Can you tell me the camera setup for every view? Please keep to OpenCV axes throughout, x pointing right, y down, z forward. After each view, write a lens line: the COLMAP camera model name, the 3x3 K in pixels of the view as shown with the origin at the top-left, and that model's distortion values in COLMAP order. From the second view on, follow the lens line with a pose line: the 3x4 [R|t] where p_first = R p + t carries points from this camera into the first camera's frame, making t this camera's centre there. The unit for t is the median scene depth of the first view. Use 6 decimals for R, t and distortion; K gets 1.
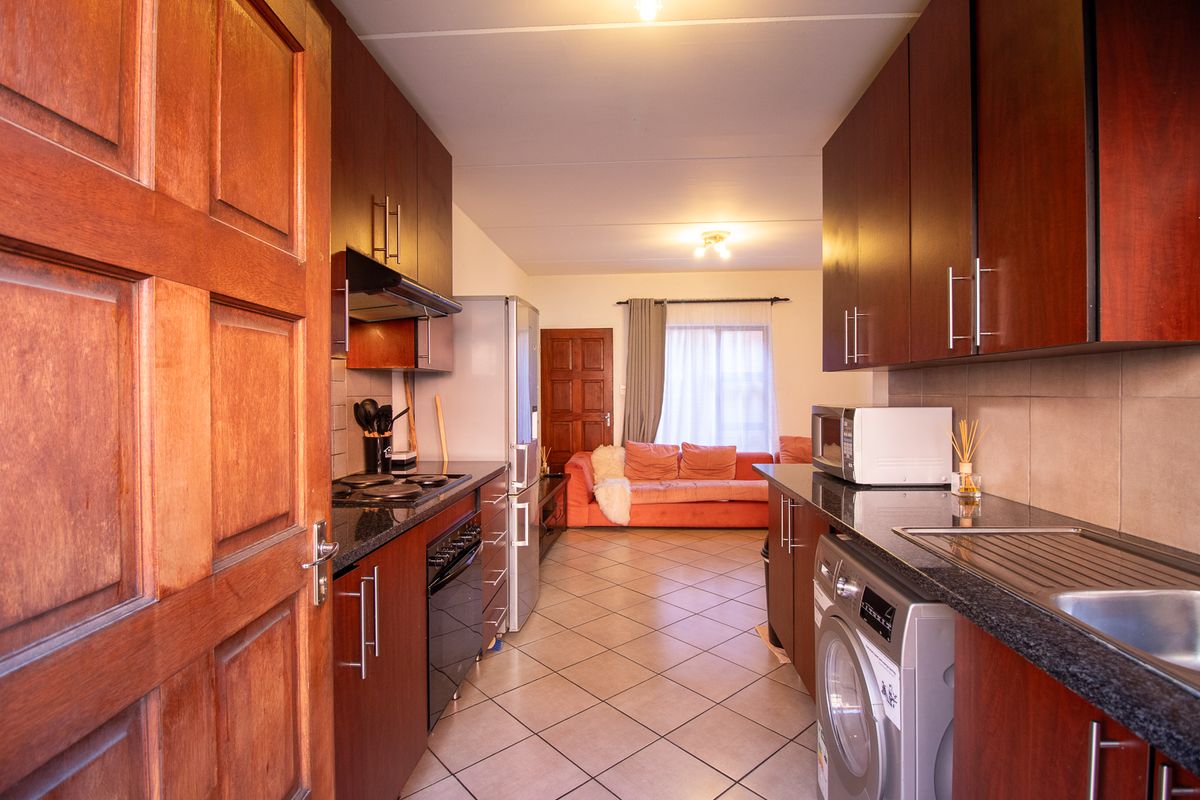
lens RADIAL K [[554.8, 0, 607.7], [0, 554.8, 398.8], [0, 0, 1]] dist [0.005208, 0.000167]
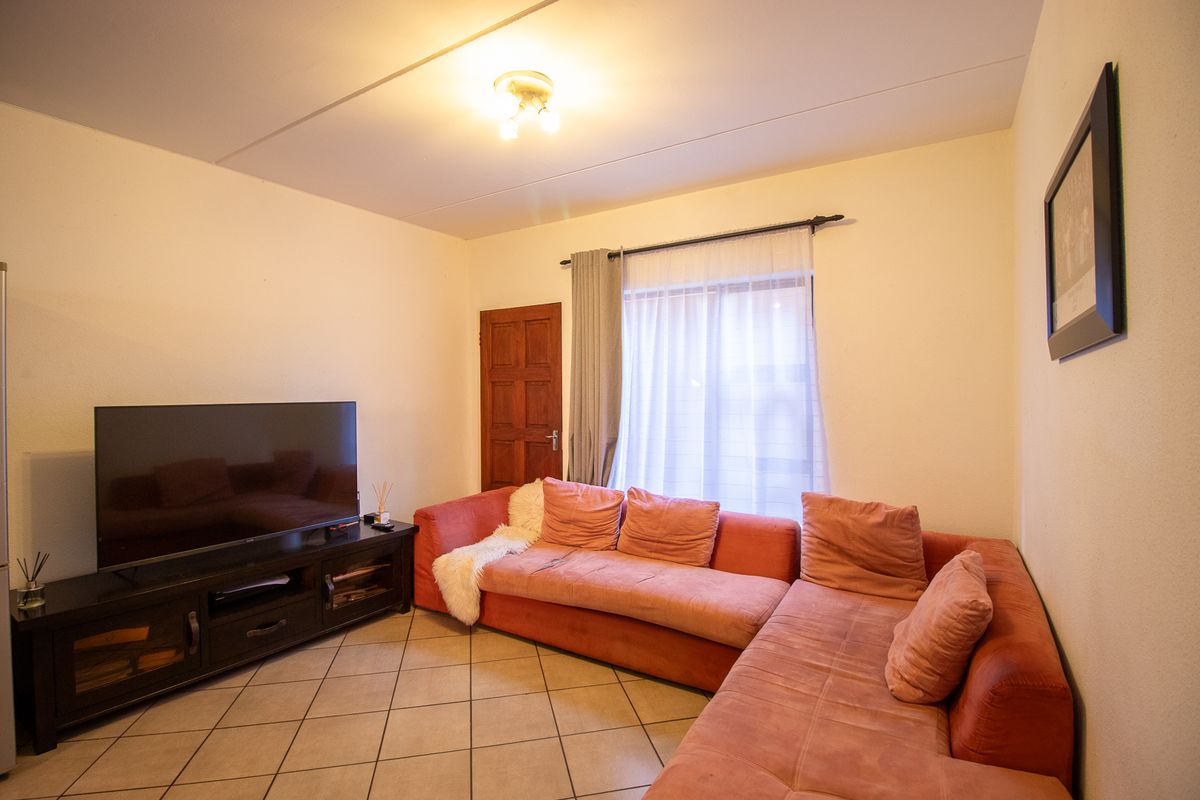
lens RADIAL K [[554.8, 0, 598.0], [0, 554.8, 392.7], [0, 0, 1]] dist [0.005208, 0.000167]
pose [[0.874035, 0.005385, -0.485834, 0.375517], [-0.008186, 0.999960, -0.003644, -0.018500], [0.485794, 0.007162, 0.874044, 0.454019]]
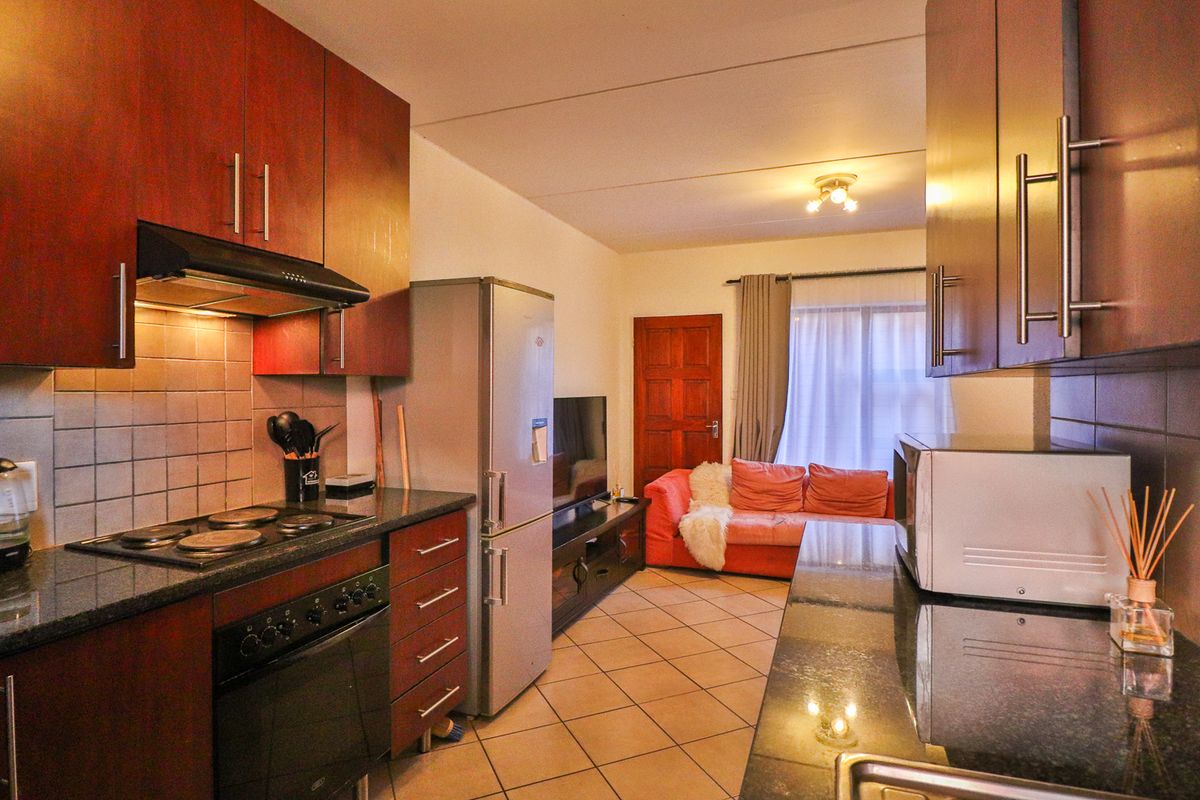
lens RADIAL K [[620.3, 0, 598.2], [0, 620.3, 392.1], [0, 0, 1]] dist [-0.000978, -0.002194]
pose [[0.953568, 0.007331, -0.301087, 0.109438], [-0.008950, 0.999952, -0.003998, -0.011427], [0.301043, 0.006507, 0.953588, 0.108553]]
